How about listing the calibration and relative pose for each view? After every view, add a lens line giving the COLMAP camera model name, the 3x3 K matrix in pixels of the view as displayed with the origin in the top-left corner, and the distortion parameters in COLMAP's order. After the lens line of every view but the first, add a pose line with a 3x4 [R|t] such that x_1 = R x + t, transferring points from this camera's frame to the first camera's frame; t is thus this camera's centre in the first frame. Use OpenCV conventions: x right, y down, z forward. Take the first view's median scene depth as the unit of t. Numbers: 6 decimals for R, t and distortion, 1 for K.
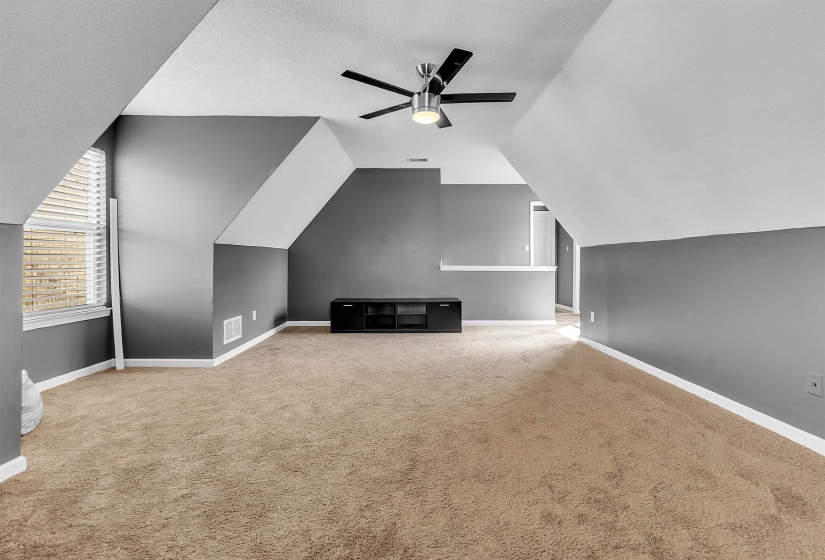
lens RADIAL K [[362.8, 0, 412.8], [0, 362.8, 272.1], [0, 0, 1]] dist [-0.003759, 0.000134]
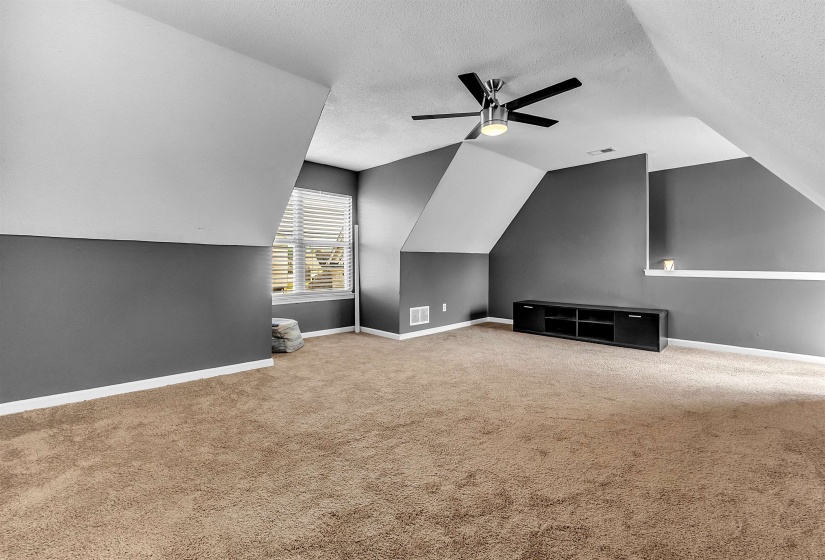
lens RADIAL K [[362.8, 0, 412.8], [0, 362.8, 272.1], [0, 0, 1]] dist [-0.003759, 0.000134]
pose [[0.696120, 0.013167, -0.717805, 0.475575], [-0.020418, 0.999790, -0.001462, 0.001583], [0.717635, 0.015674, 0.696243, 0.062785]]
